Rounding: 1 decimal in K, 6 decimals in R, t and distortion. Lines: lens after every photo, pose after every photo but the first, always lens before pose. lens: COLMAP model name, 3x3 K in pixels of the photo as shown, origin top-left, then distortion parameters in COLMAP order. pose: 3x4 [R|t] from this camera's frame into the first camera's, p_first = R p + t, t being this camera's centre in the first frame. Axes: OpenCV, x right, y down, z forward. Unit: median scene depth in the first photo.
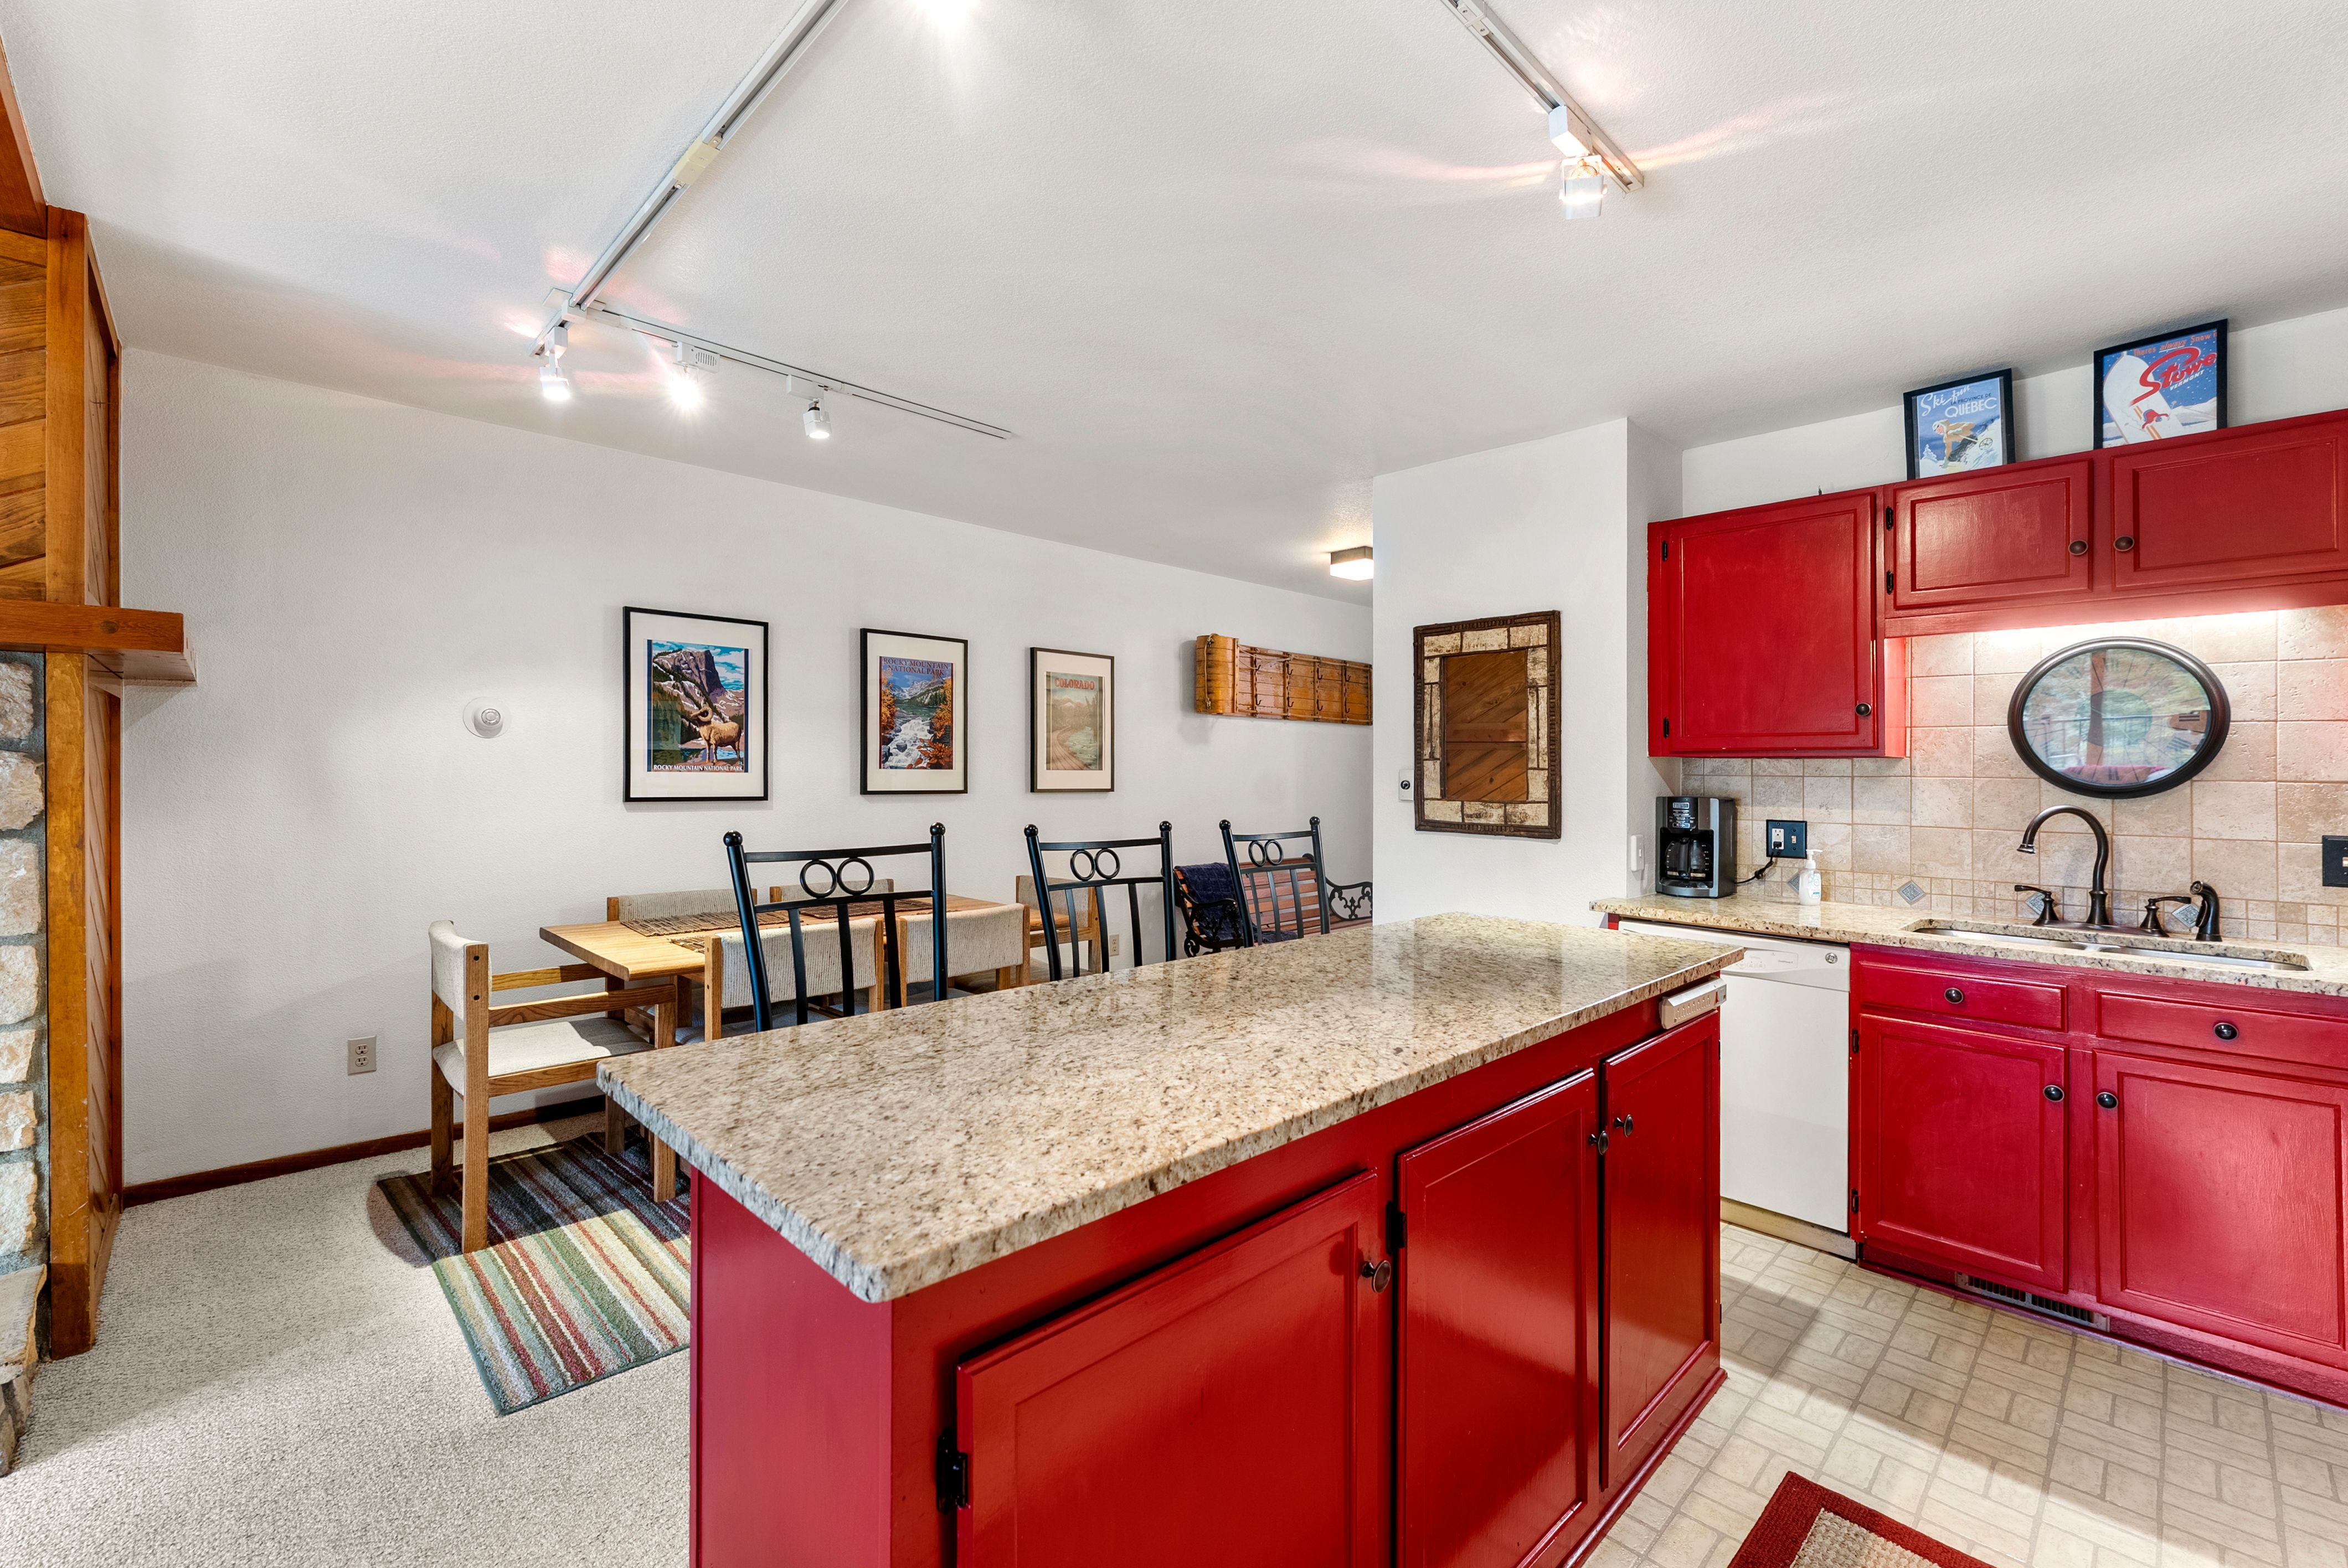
lens RADIAL K [[1010.5, 0, 1175.5], [0, 1010.5, 765.3], [0, 0, 1]] dist [0.001094, -0.000062]
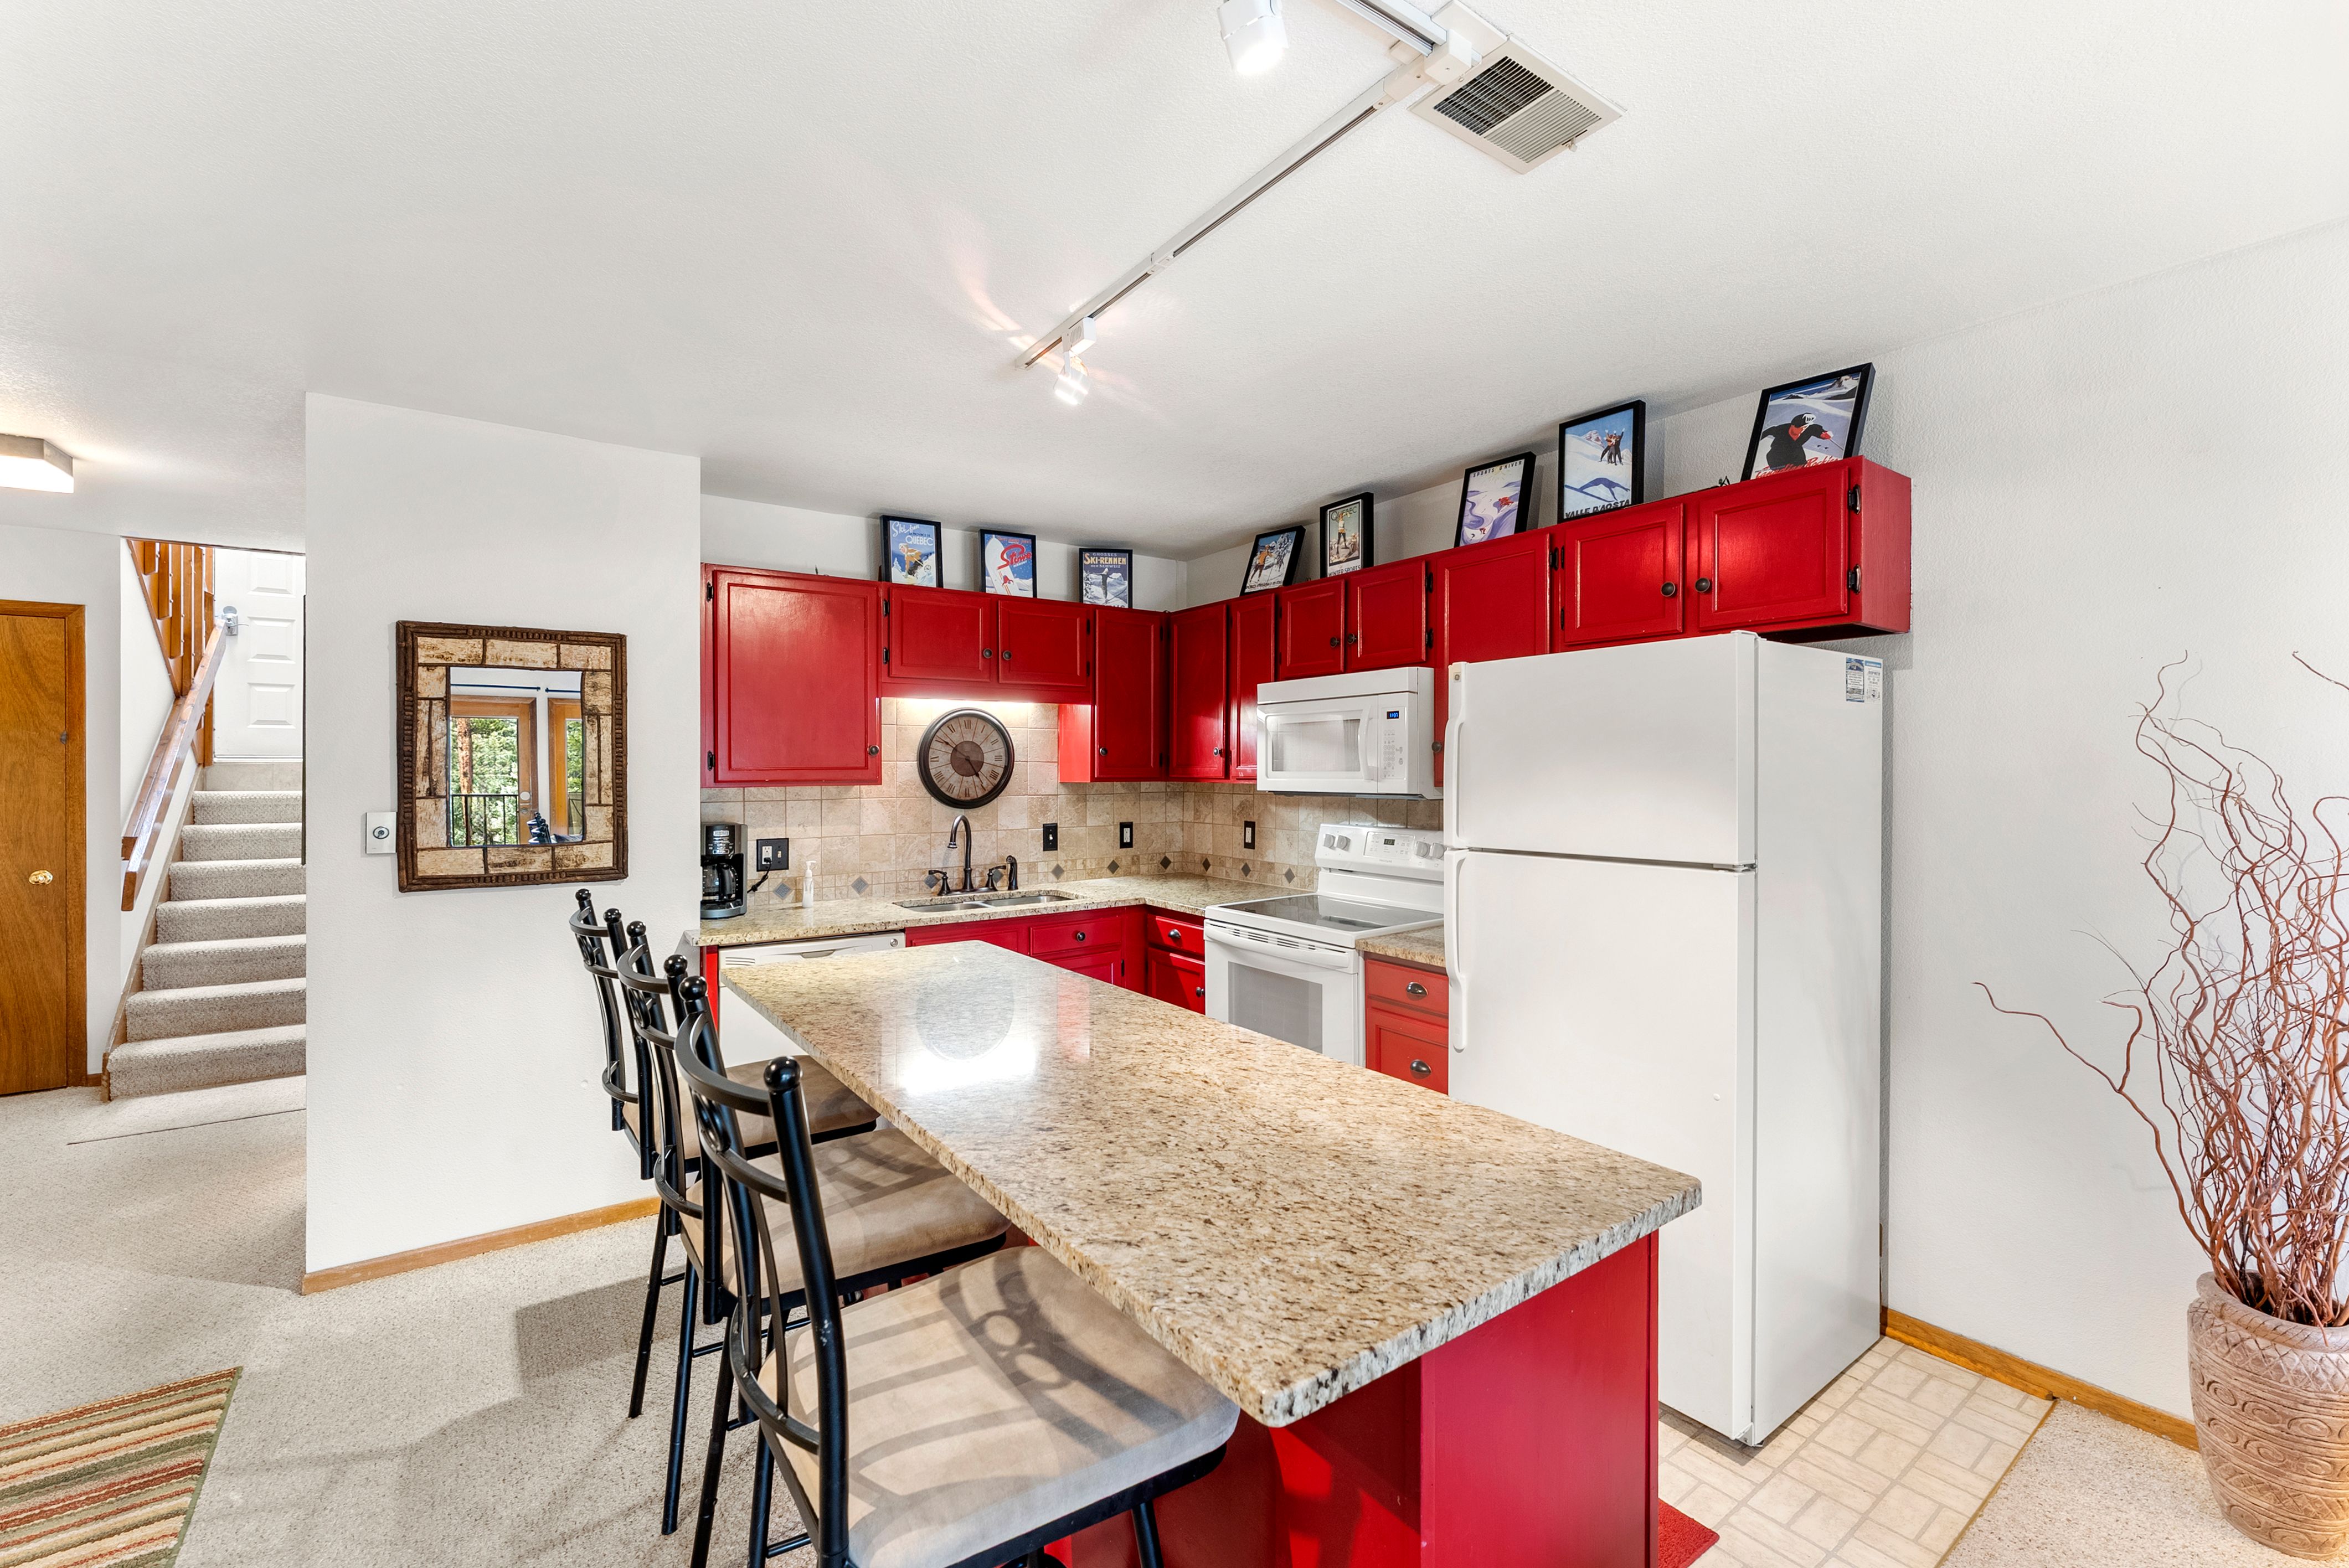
lens RADIAL K [[981.4, 0, 1182.4], [0, 981.4, 768.7], [0, 0, 1]] dist [-0.002052, -0.000129]
pose [[0.142995, -0.015278, 0.989606, -0.467892], [-0.002115, 0.999874, 0.015742, -0.047259], [-0.989721, -0.004344, 0.142944, 0.377852]]
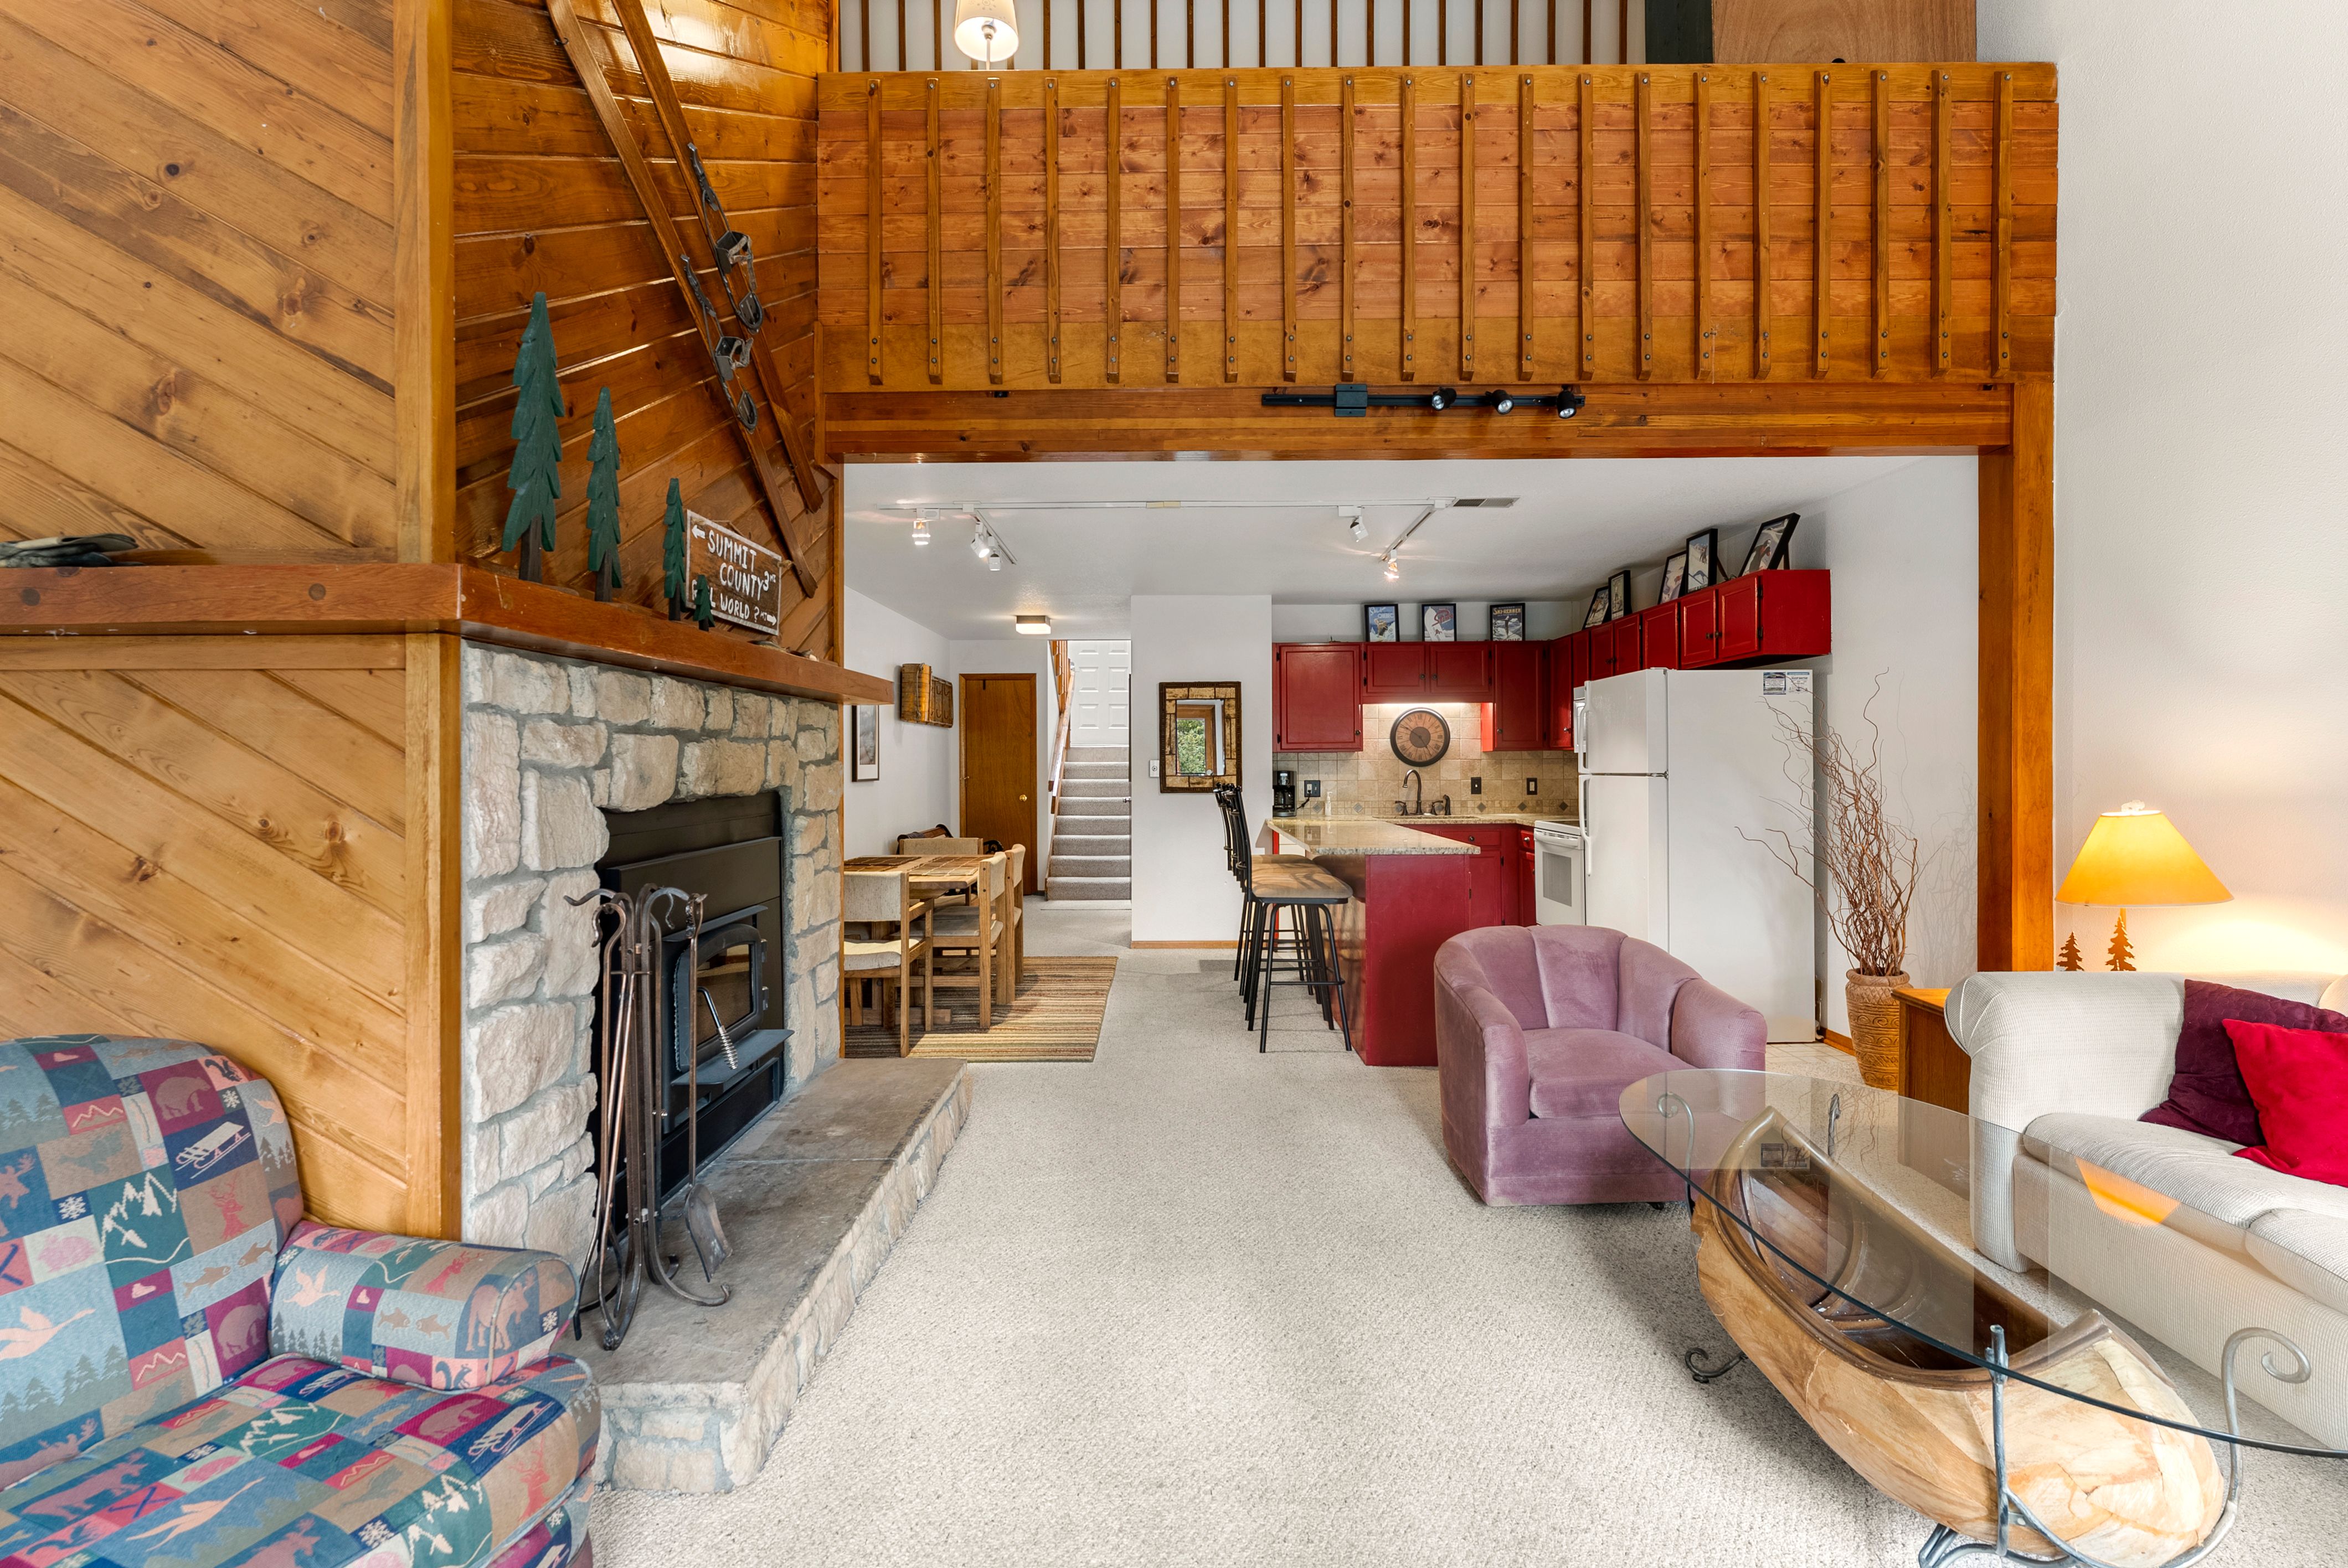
lens RADIAL K [[1091.2, 0, 1179.8], [0, 1091.2, 766.5], [0, 0, 1]] dist [-0.000383, -0.000003]
pose [[0.693037, -0.018963, 0.720653, -1.375854], [0.010713, 0.999815, 0.016006, -0.018303], [-0.720823, -0.003373, 0.693111, -0.474084]]
